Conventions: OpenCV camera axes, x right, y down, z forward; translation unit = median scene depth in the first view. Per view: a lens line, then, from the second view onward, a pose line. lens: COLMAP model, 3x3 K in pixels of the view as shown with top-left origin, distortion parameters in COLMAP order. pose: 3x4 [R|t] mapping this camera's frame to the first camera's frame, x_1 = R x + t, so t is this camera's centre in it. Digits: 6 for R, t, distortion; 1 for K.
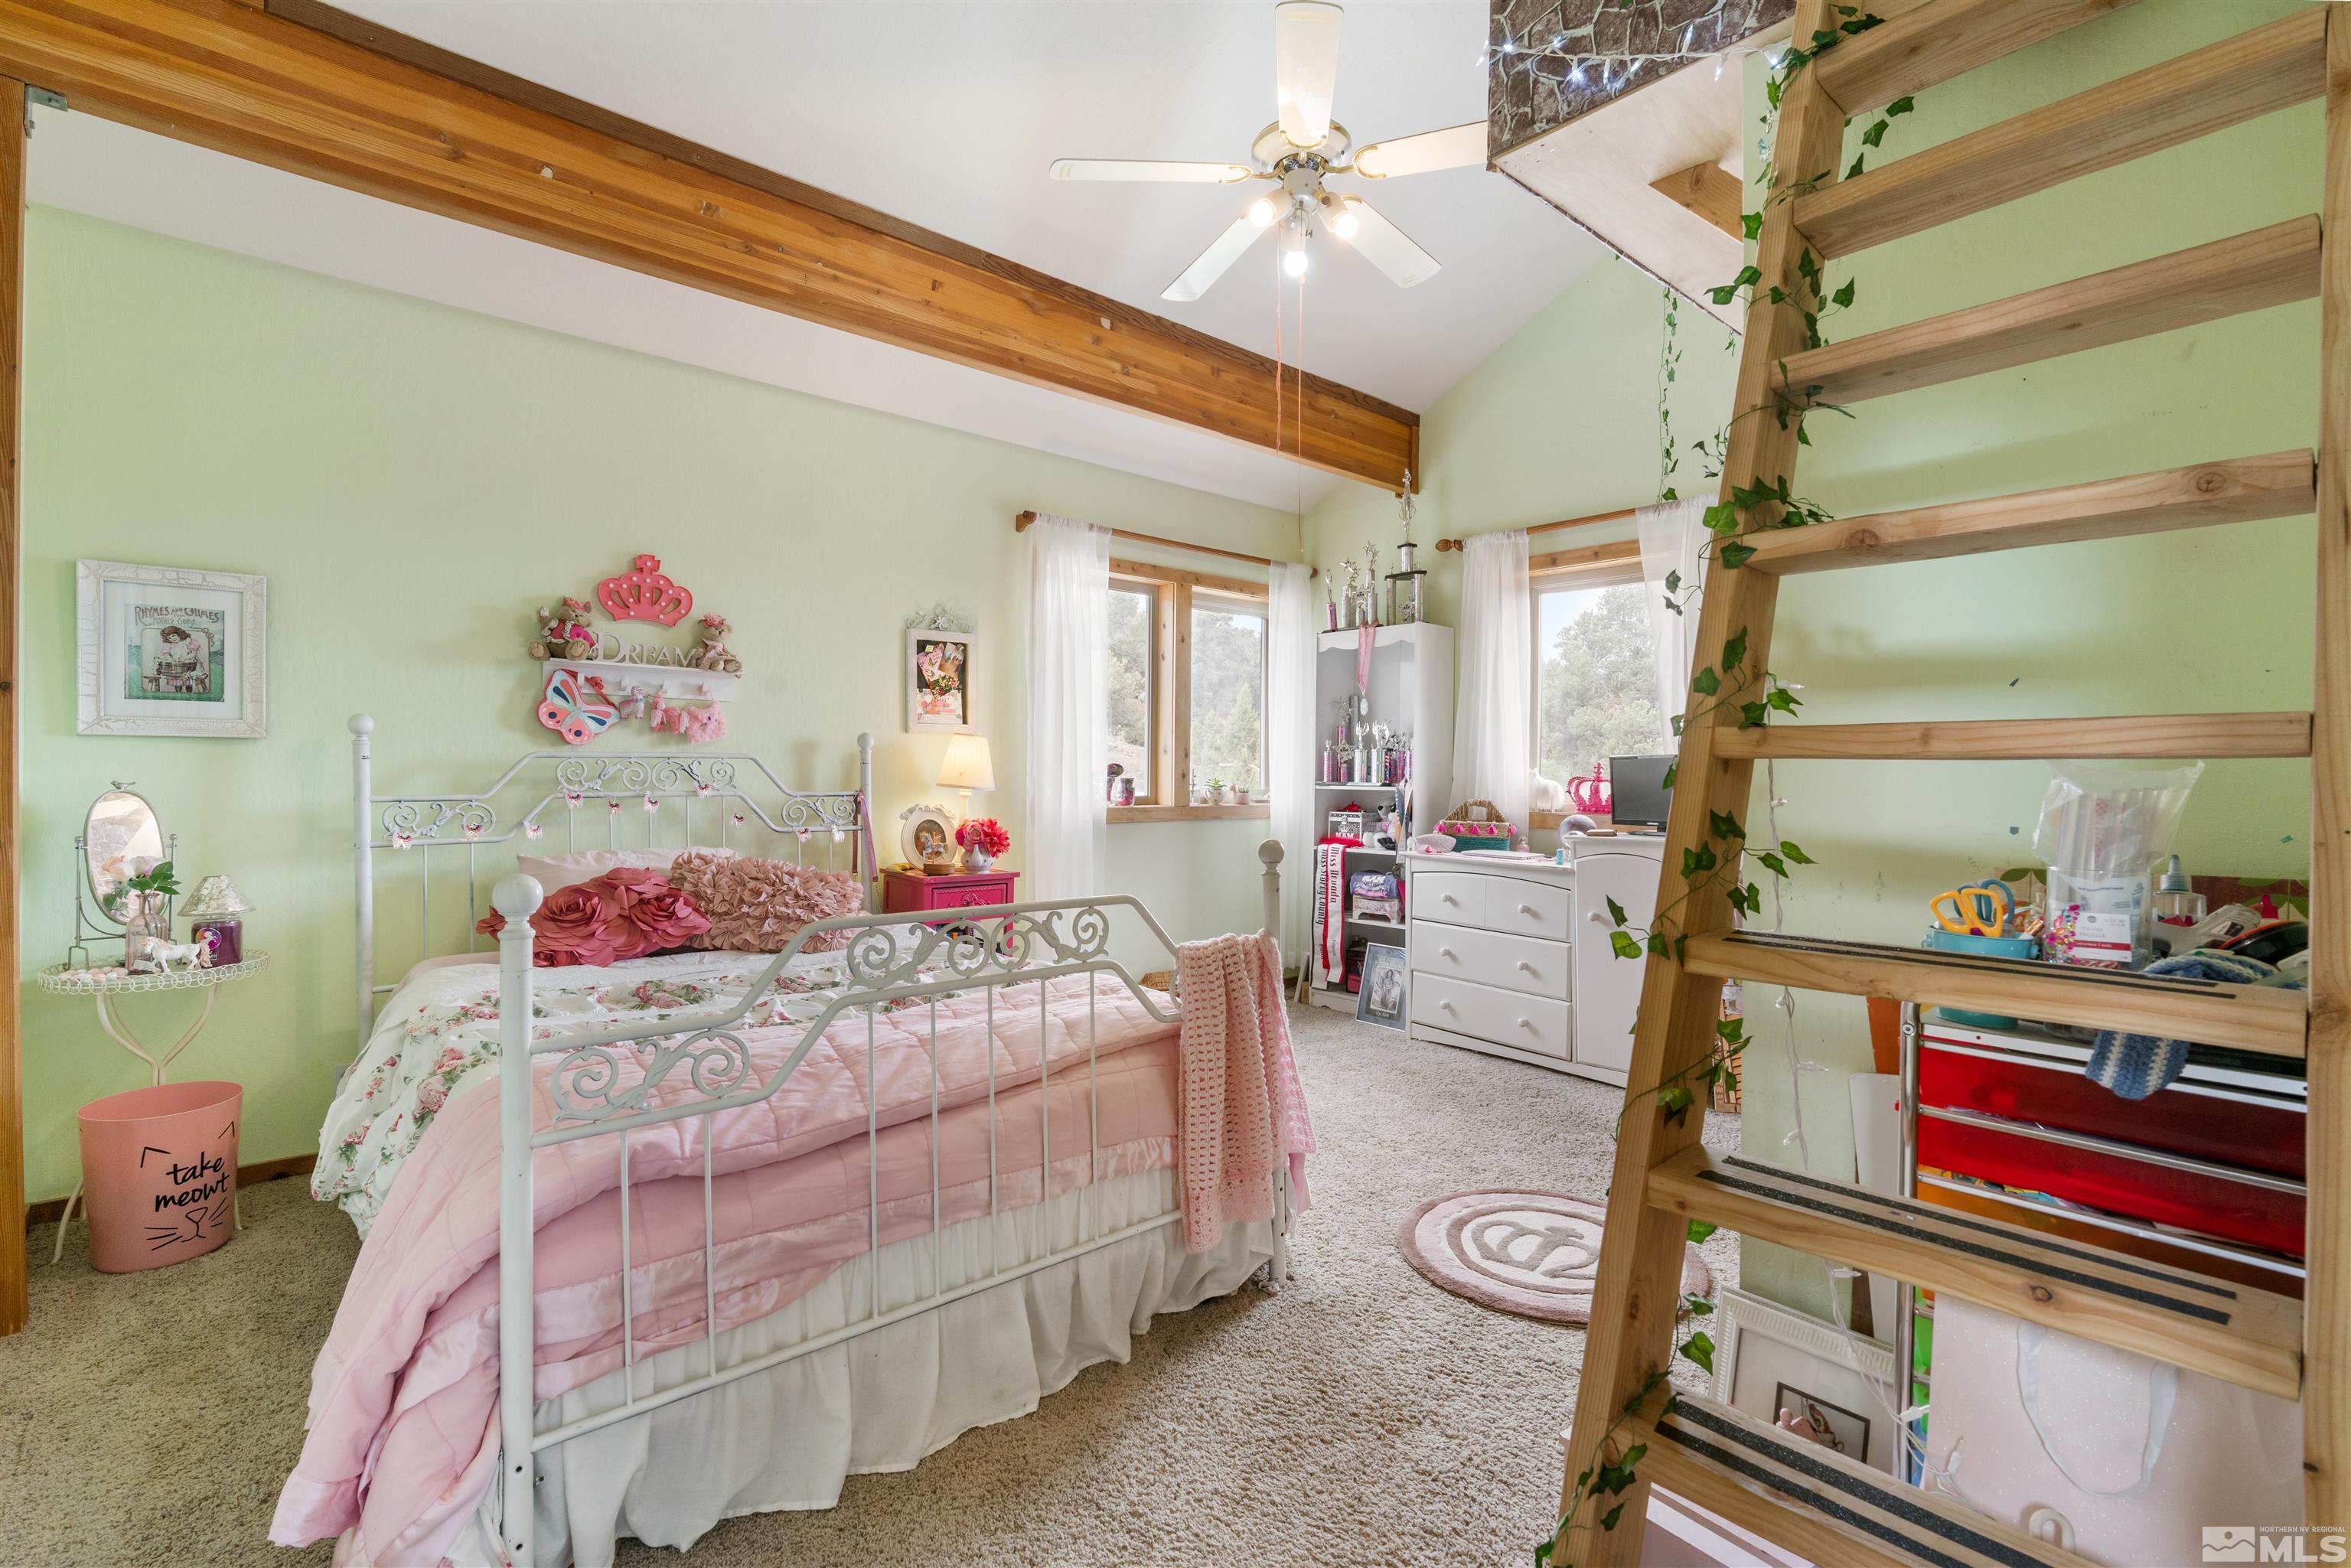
lens RADIAL K [[1069.4, 0, 1174.7], [0, 1069.4, 777.9], [0, 0, 1]] dist [-0.010447, 0.005078]
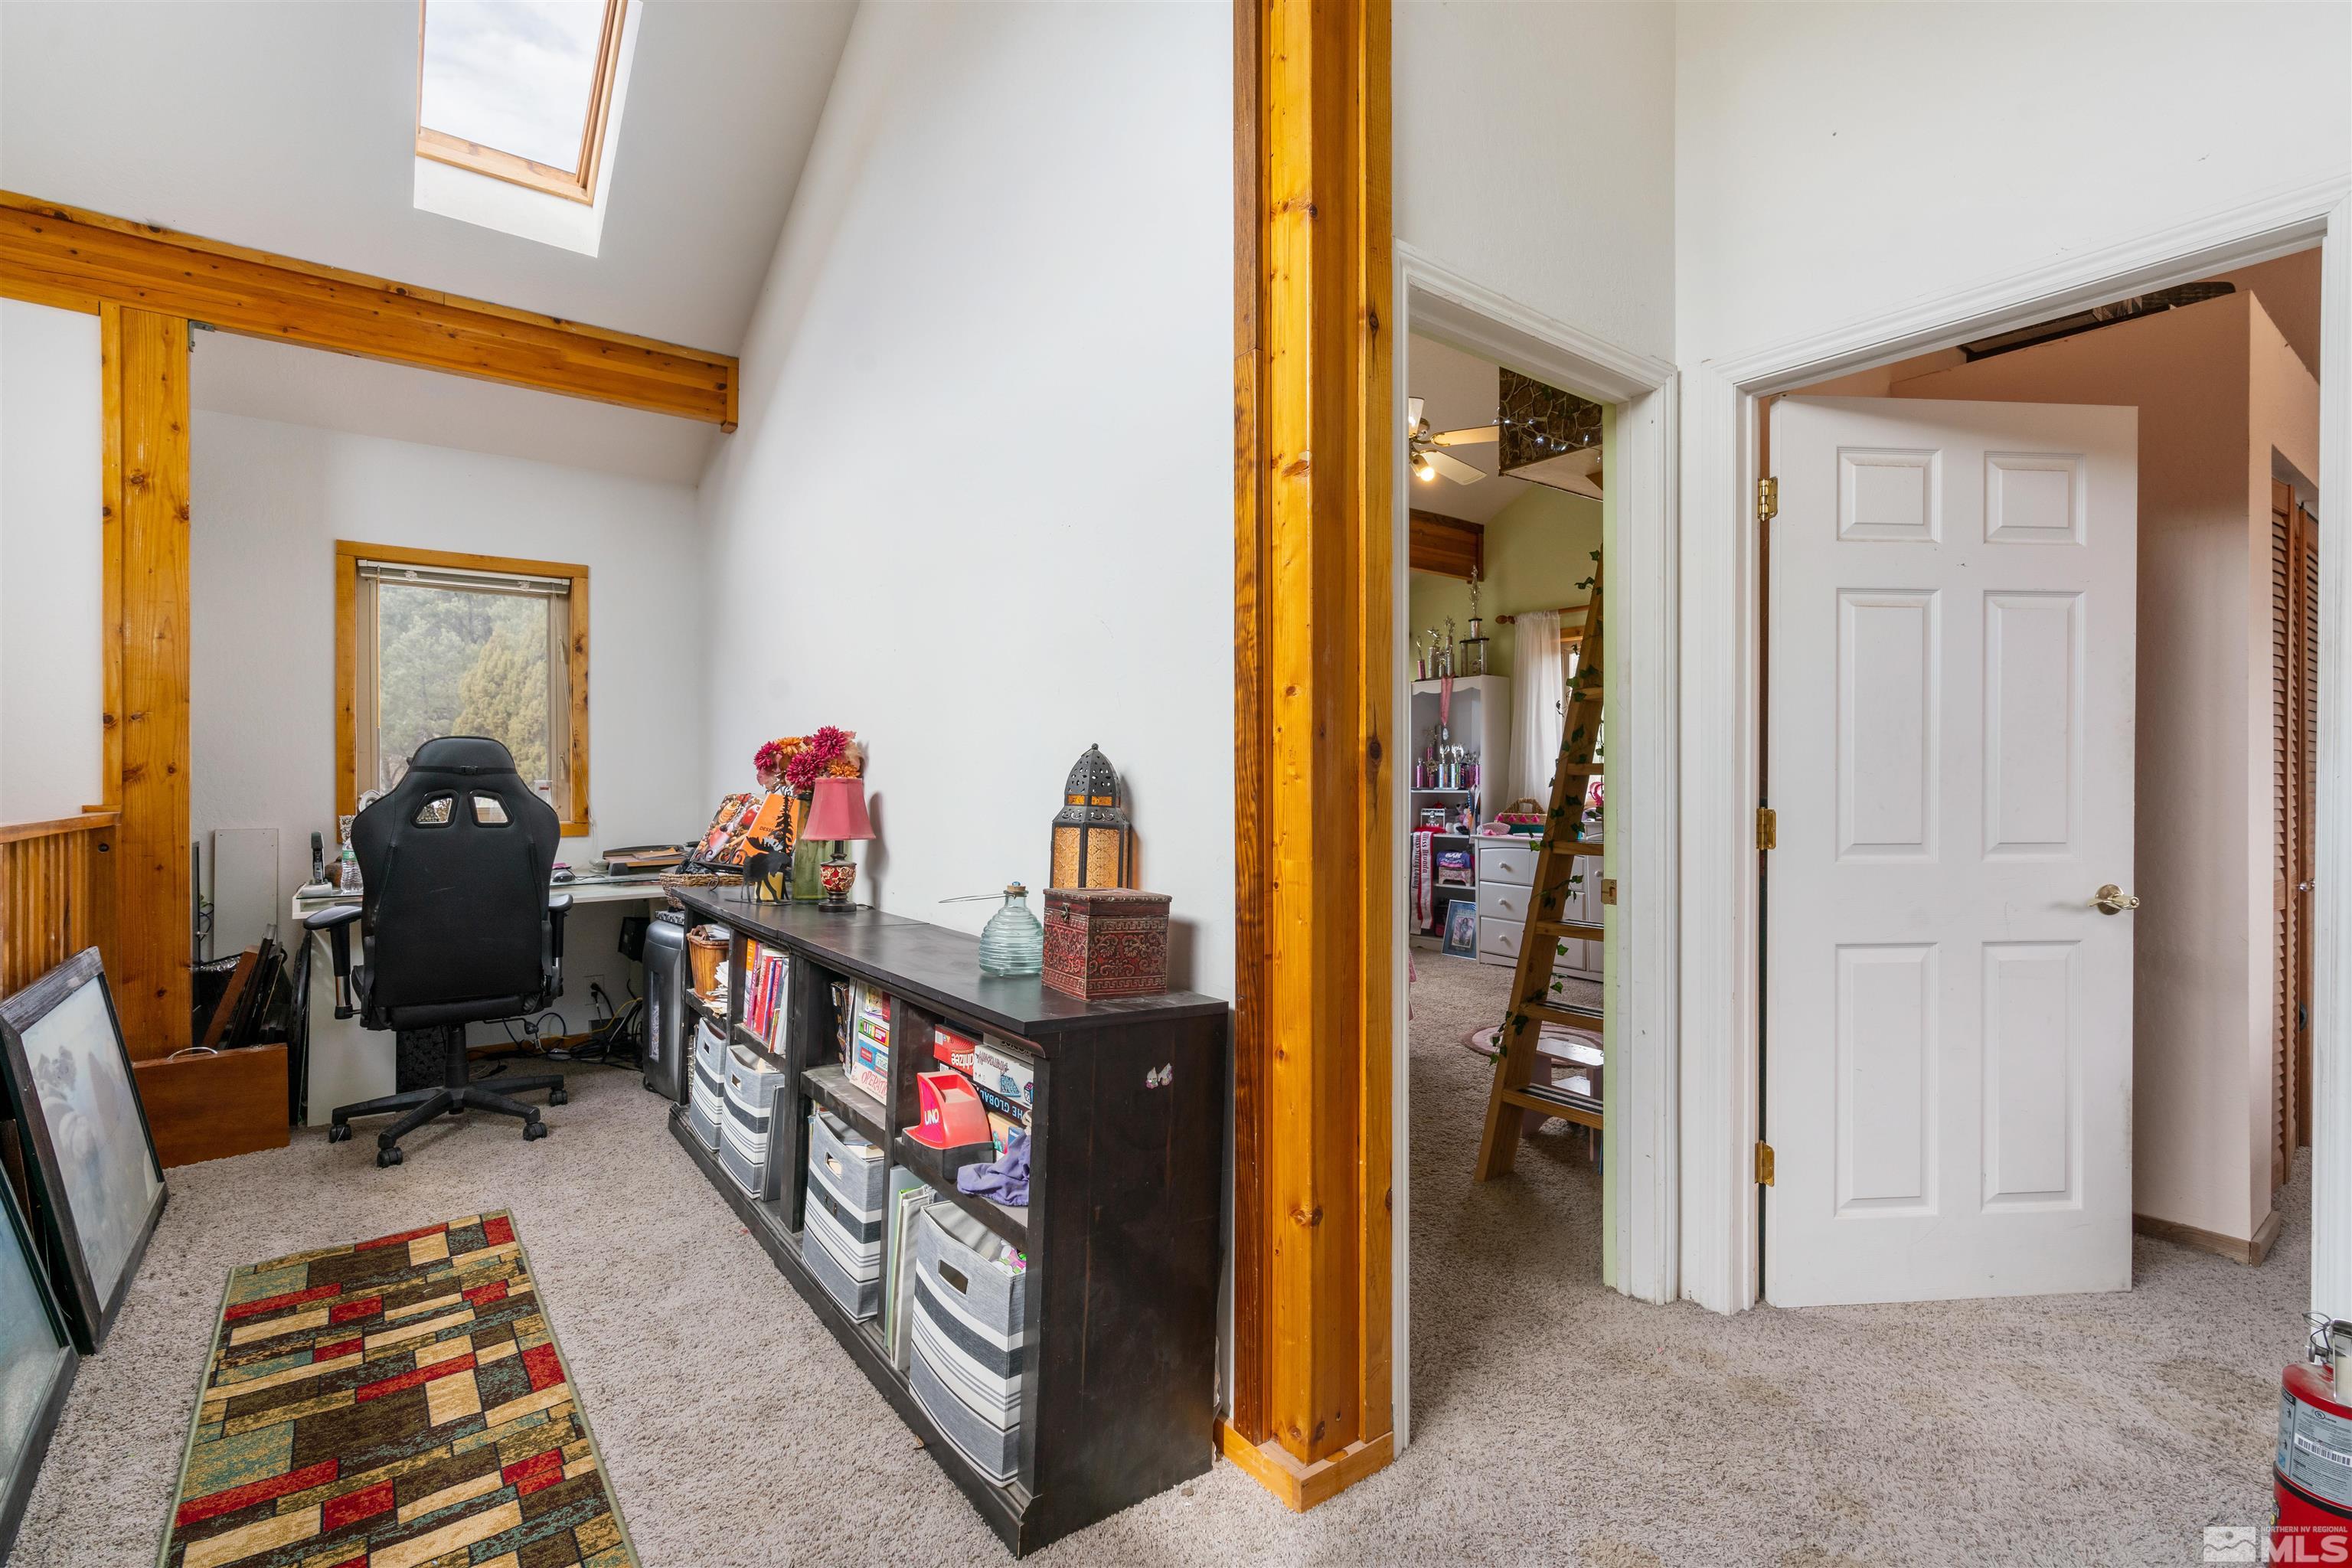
lens RADIAL K [[1069.9, 0, 1180.4], [0, 1069.9, 788.9], [0, 0, 1]] dist [-0.010447, 0.005078]
pose [[0.996932, -0.010411, -0.077571, -0.064760], [0.010527, 0.999944, 0.001088, 0.000990], [0.077555, -0.001901, 0.996986, -0.446213]]
